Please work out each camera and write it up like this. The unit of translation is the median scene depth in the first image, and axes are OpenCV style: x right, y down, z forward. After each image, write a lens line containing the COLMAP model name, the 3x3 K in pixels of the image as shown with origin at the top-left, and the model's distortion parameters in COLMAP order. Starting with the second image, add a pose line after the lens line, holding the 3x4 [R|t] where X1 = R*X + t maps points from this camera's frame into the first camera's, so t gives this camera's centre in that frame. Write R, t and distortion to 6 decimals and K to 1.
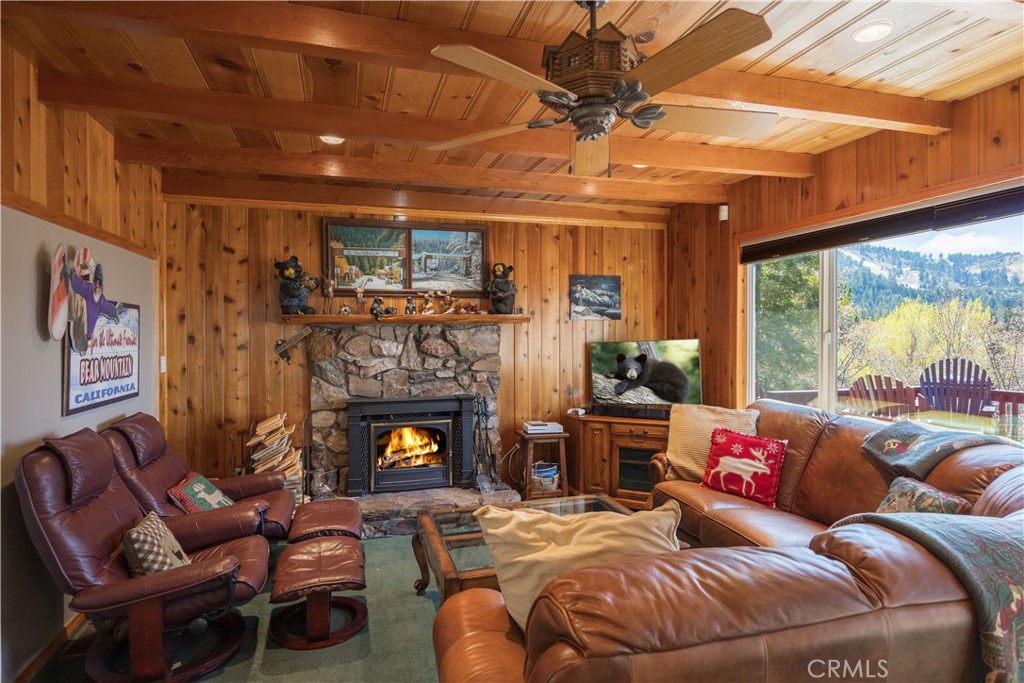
lens RADIAL K [[582.0, 0, 512.3], [0, 582.0, 340.0], [0, 0, 1]] dist [-0.000192, -0.000254]
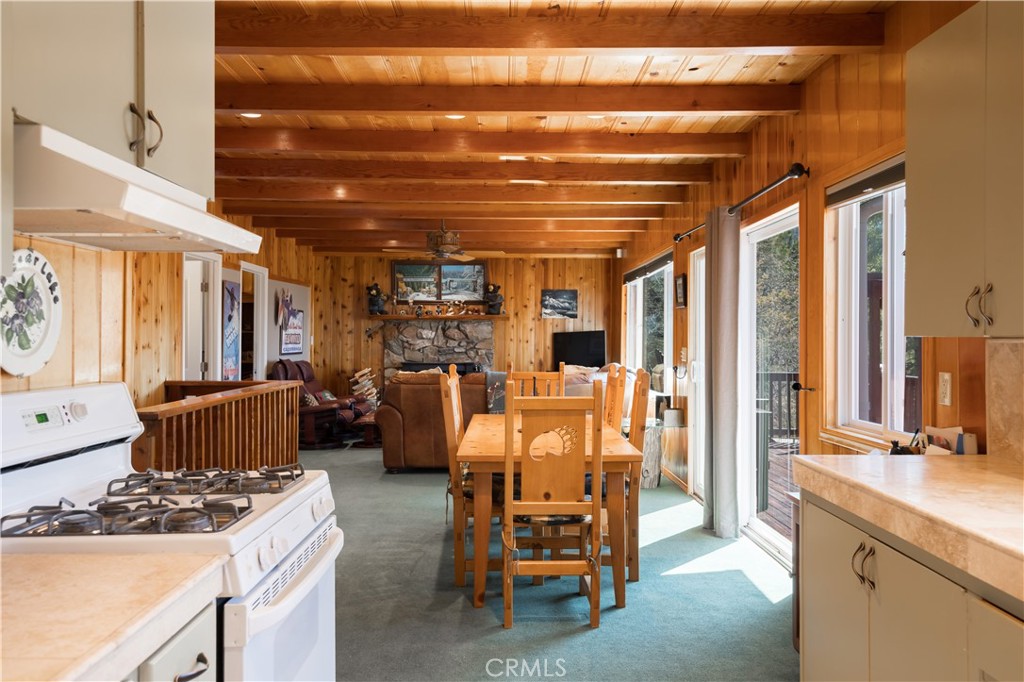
lens RADIAL K [[803.8, 0, 512.5], [0, 803.8, 339.0], [0, 0, 1]] dist [-0.000913, 0.000078]
pose [[0.961833, 0.011867, -0.273380, 0.696337], [-0.013101, 0.999911, -0.002687, 0.032068], [0.273323, 0.006166, 0.961902, -1.254145]]
